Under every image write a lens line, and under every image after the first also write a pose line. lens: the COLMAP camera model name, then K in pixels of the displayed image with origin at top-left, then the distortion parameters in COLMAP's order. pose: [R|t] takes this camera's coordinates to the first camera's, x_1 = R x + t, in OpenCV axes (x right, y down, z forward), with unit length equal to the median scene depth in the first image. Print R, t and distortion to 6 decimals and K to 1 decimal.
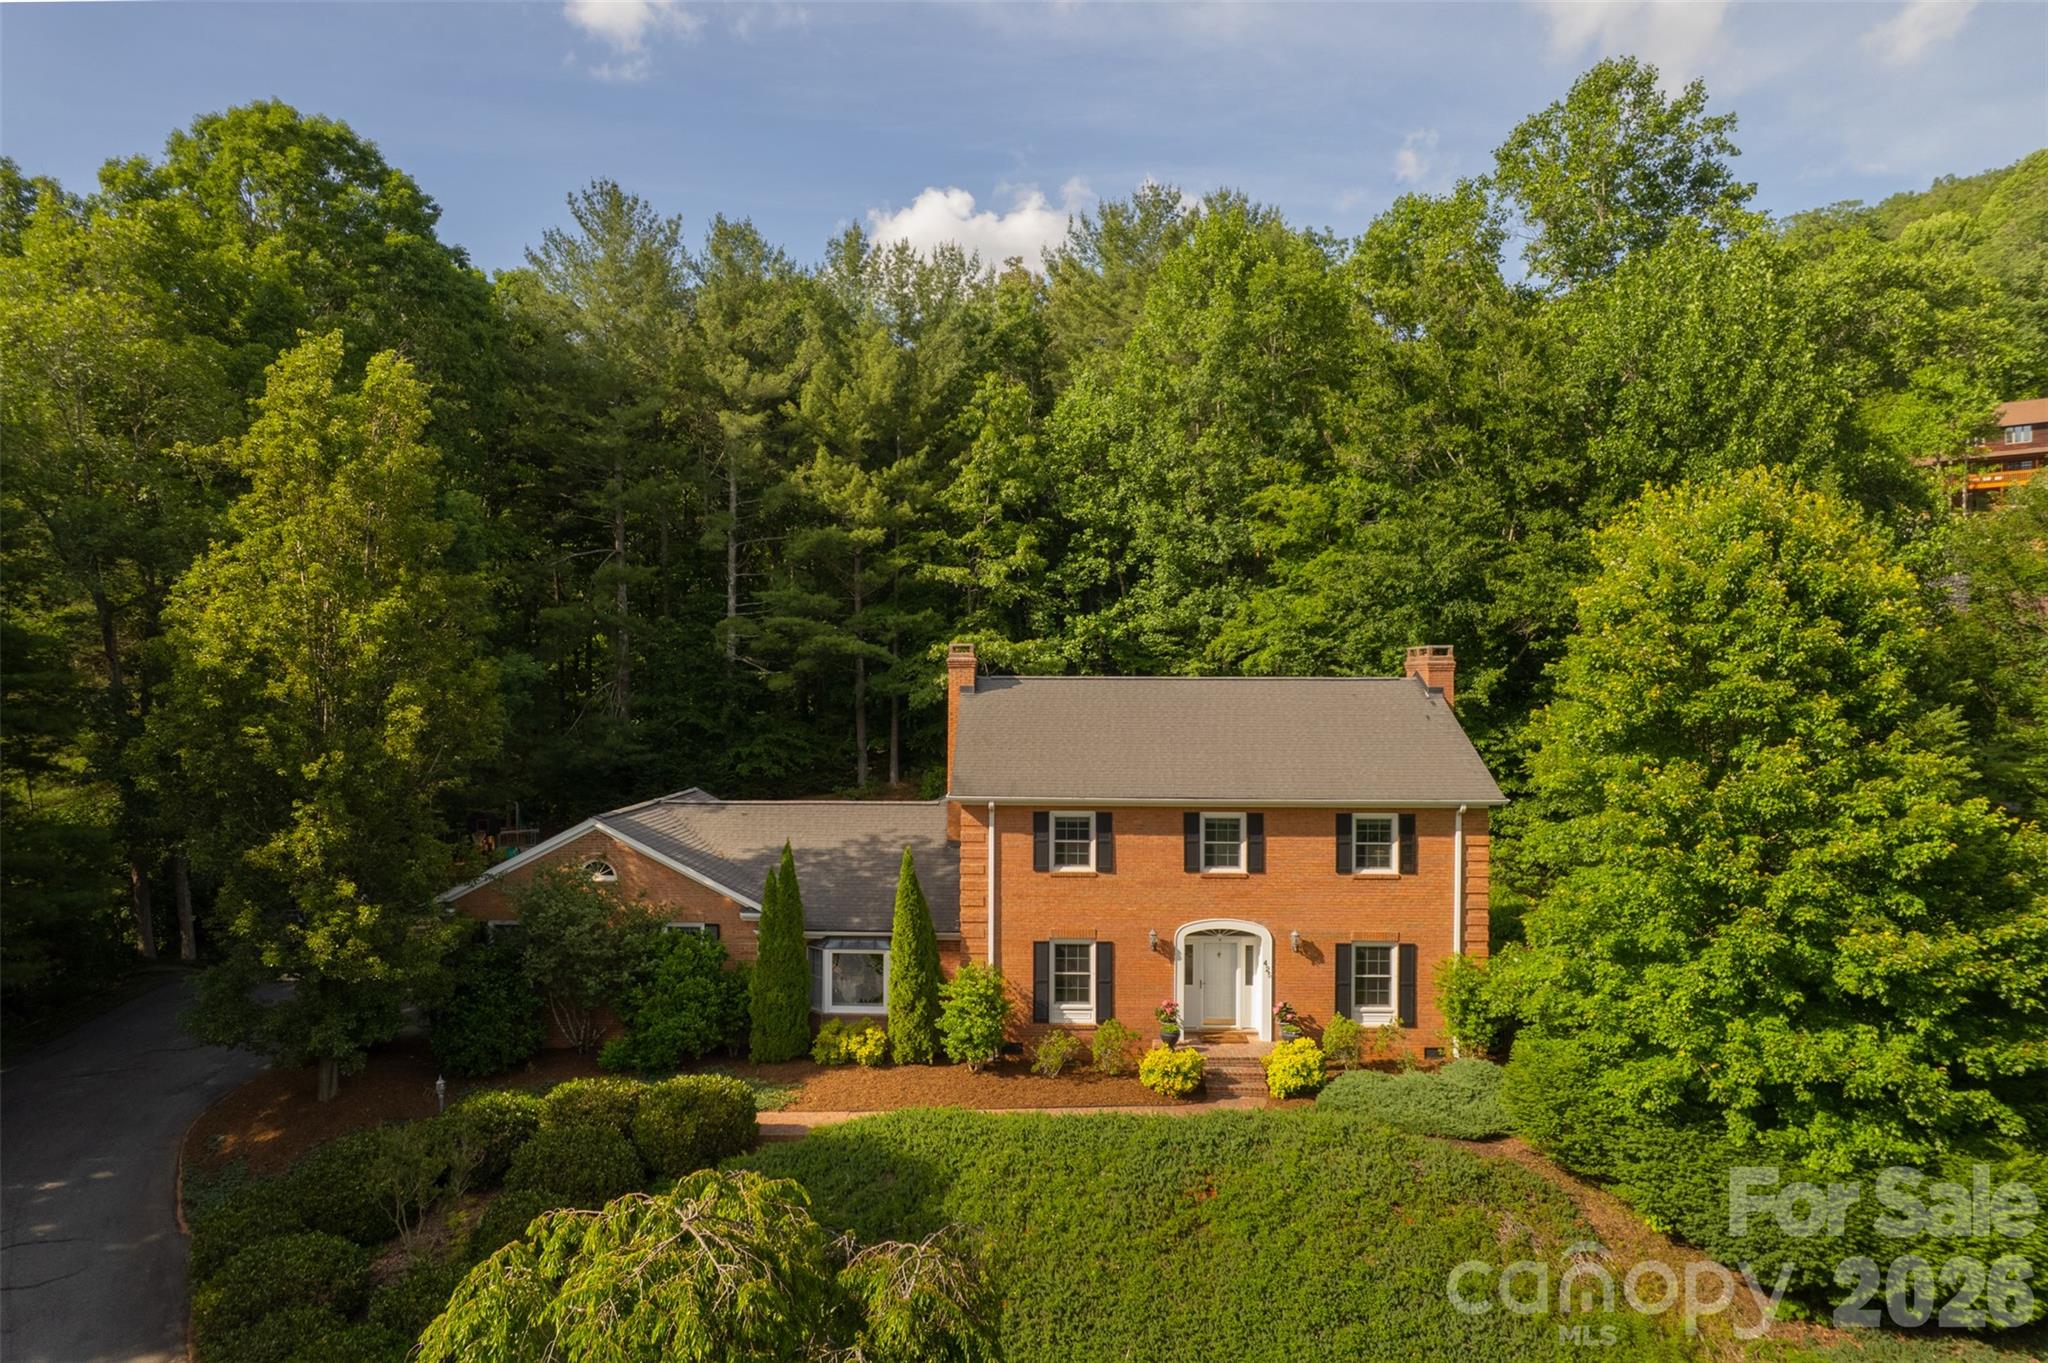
lens RADIAL K [[1372.4, 0, 1031.1], [0, 1372.4, 670.8], [0, 0, 1]] dist [-0.032596, 0.001411]
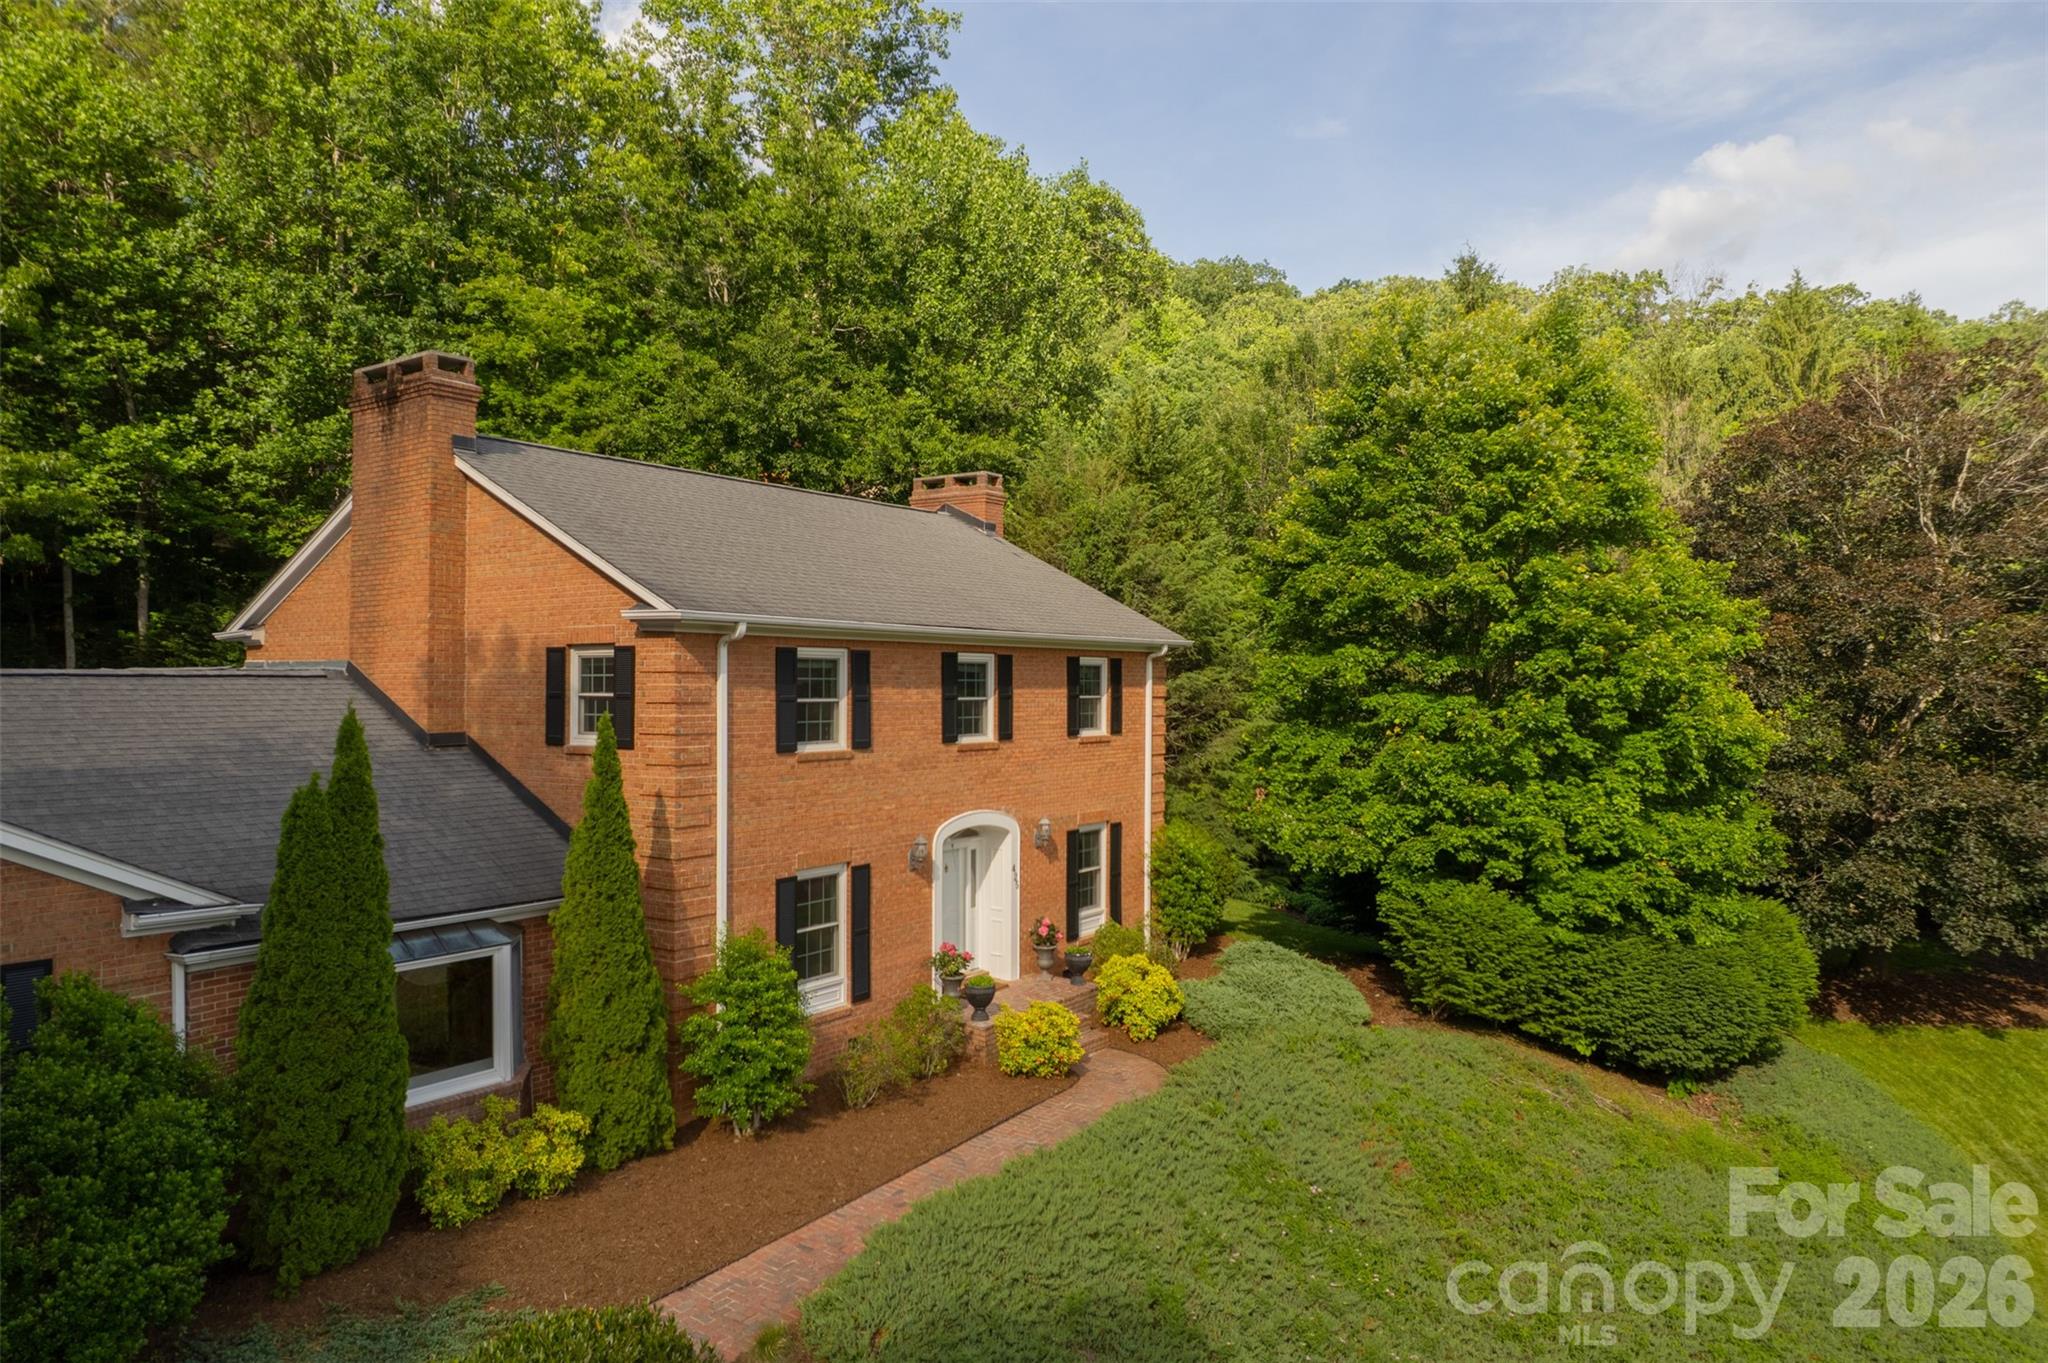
lens RADIAL K [[1309.6, 0, 1024.0], [0, 1309.6, 681.5], [0, 0, 1]] dist [-0.069882, 0.080225]
pose [[0.553871, -0.002764, 0.832598, -0.382307], [-0.010159, 0.999898, 0.010078, 0.110453], [-0.832541, -0.014040, 0.553786, 0.623966]]
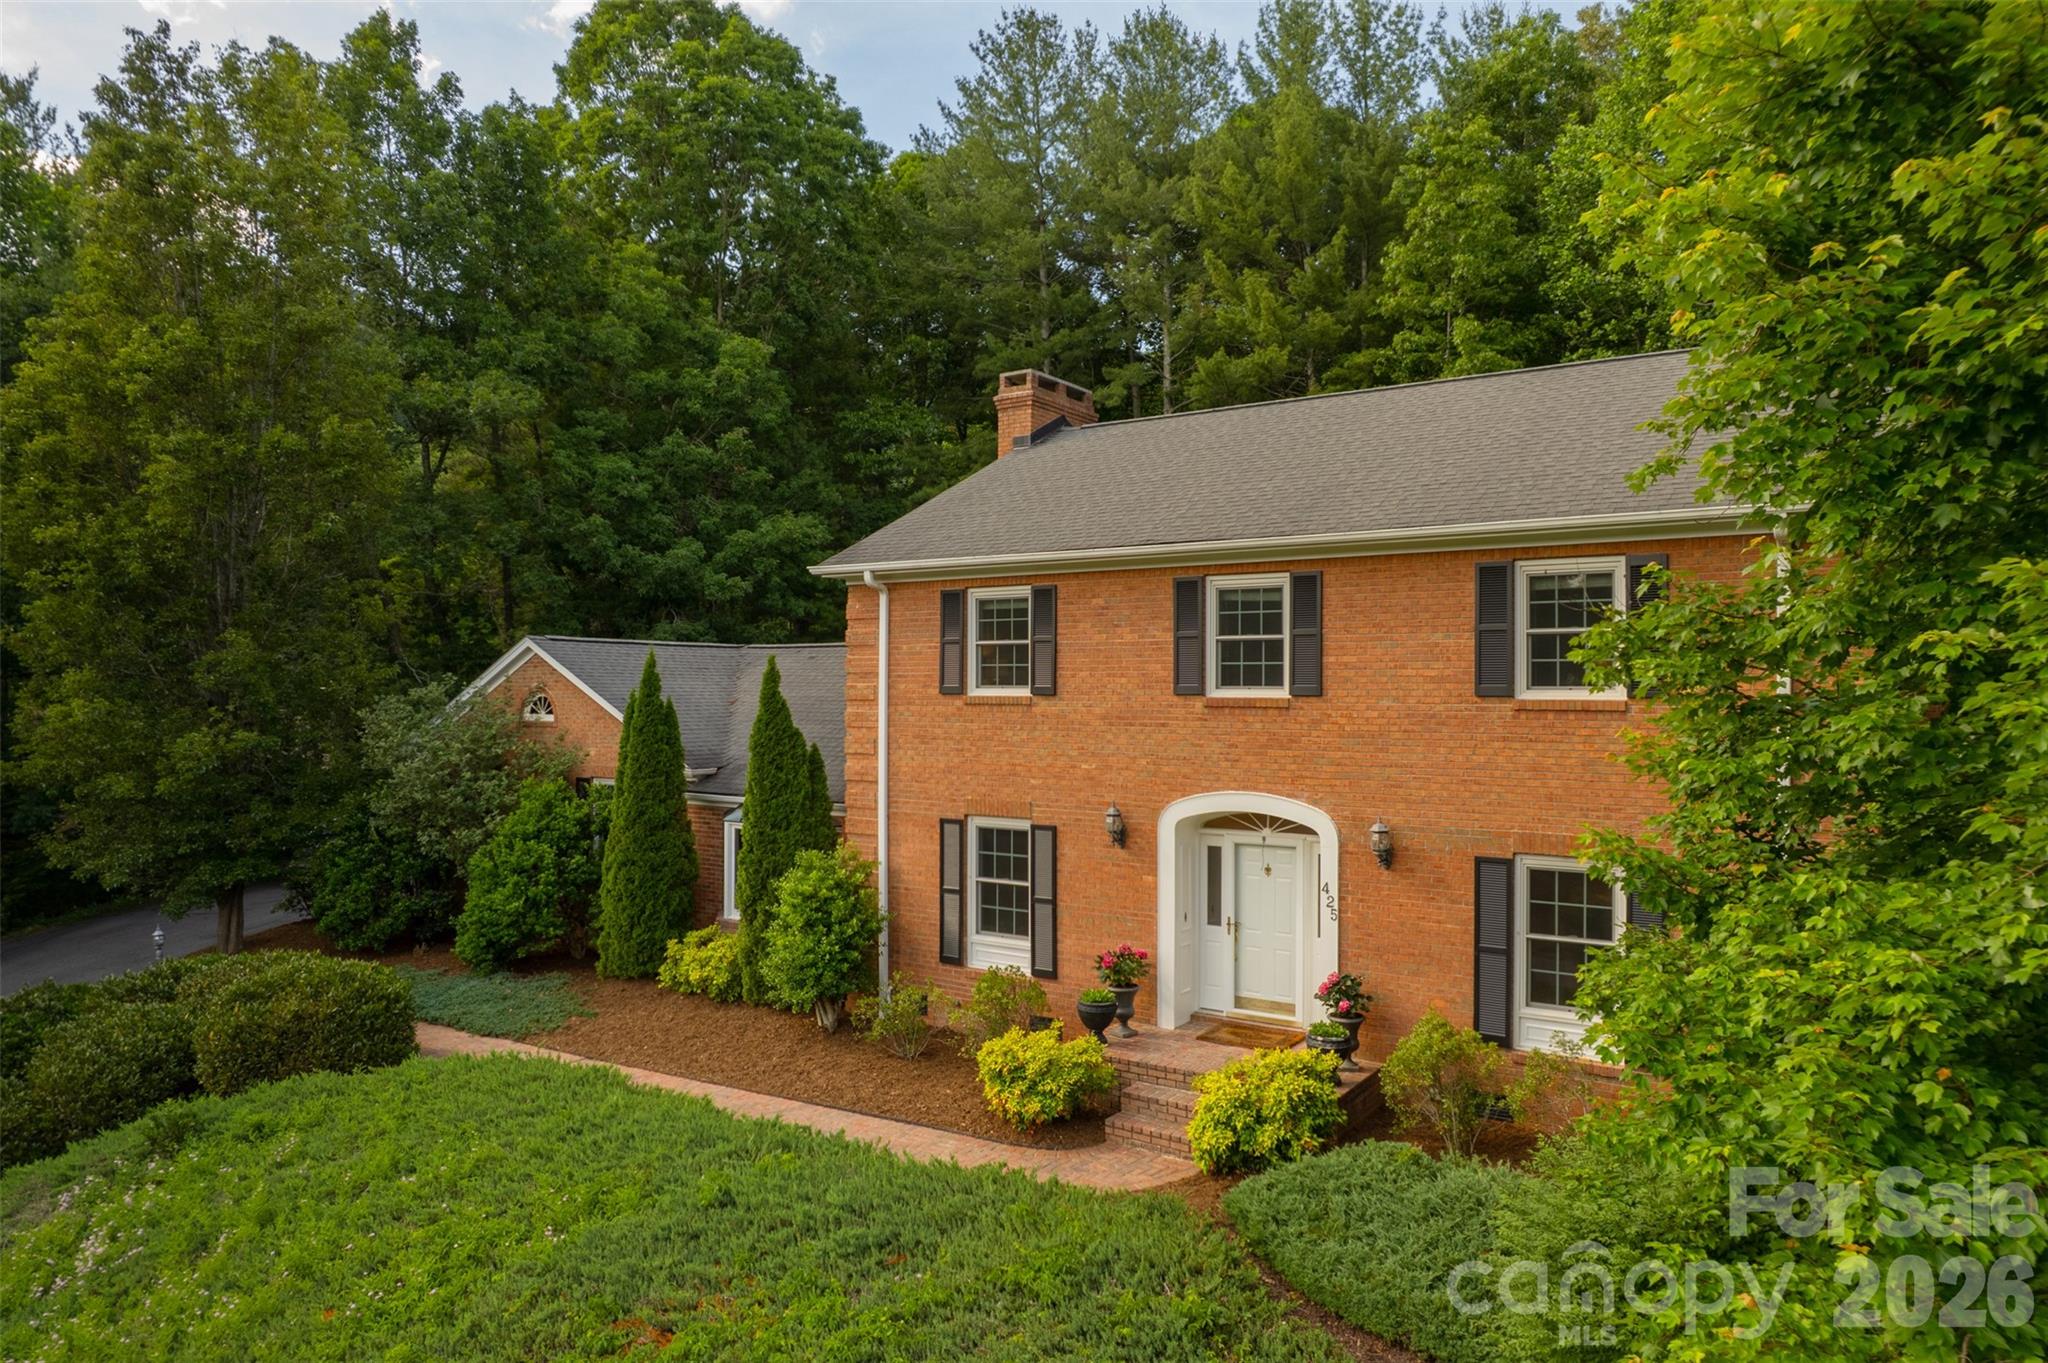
lens RADIAL K [[1372.4, 0, 1031.1], [0, 1372.4, 670.8], [0, 0, 1]] dist [-0.032596, 0.001411]
pose [[0.827224, -0.012184, -0.561740, 0.351383], [0.009633, 0.999925, -0.007501, 0.140427], [0.561789, 0.000794, 0.827280, 0.550142]]
